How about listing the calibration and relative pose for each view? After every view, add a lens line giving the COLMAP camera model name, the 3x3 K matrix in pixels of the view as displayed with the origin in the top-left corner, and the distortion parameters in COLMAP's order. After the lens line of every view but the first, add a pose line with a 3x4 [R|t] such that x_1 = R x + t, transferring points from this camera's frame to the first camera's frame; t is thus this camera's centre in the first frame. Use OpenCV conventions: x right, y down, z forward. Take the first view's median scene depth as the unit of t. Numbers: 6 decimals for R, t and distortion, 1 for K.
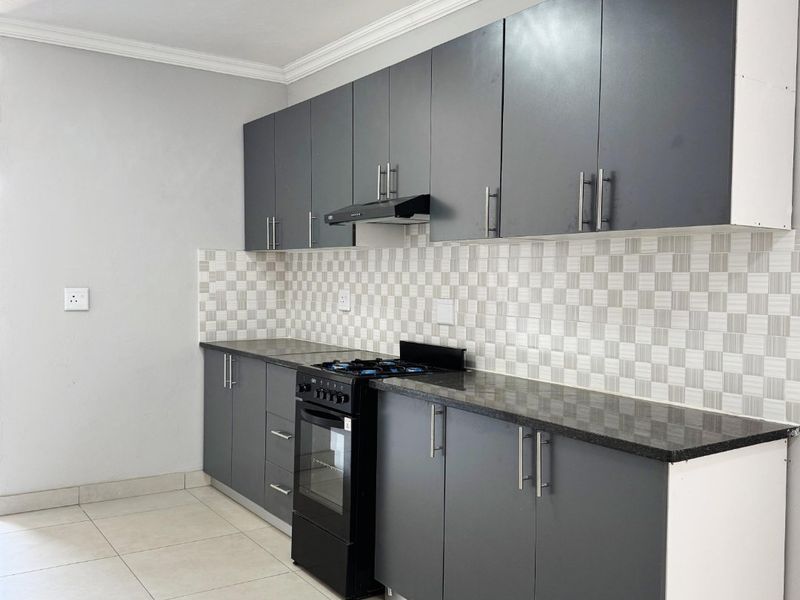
lens RADIAL K [[801.4, 0, 407.1], [0, 801.4, 300.0], [0, 0, 1]] dist [0.115293, 0.000000]
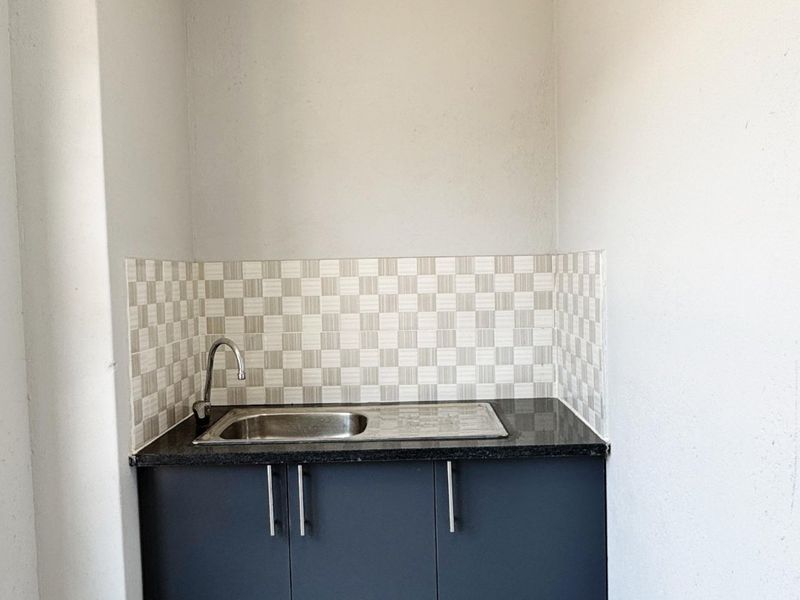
lens RADIAL K [[653.9, 0, 397.5], [0, 653.9, 305.6], [0, 0, 1]] dist [-0.157958, -0.004552]
pose [[0.575174, -0.053611, 0.816272, -0.302083], [0.052981, 0.998196, 0.028227, -0.017209], [-0.816313, 0.027012, 0.576977, 0.458339]]
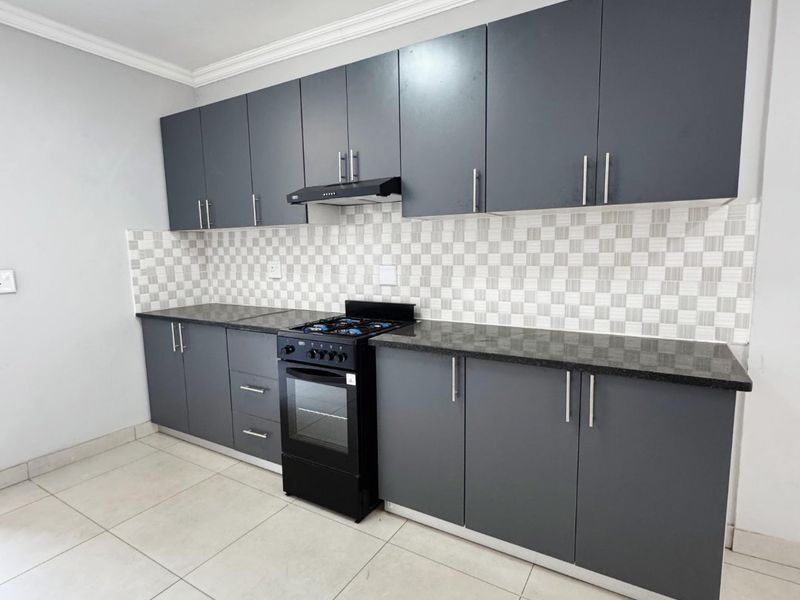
lens RADIAL K [[427.7, 0, 394.5], [0, 427.7, 301.4], [0, 0, 1]] dist [0.001415, 0.003254]
pose [[0.895335, -0.082028, 0.437776, -0.238113], [0.040757, 0.993860, 0.102868, -0.013349], [-0.443525, -0.074259, 0.893180, 0.378174]]
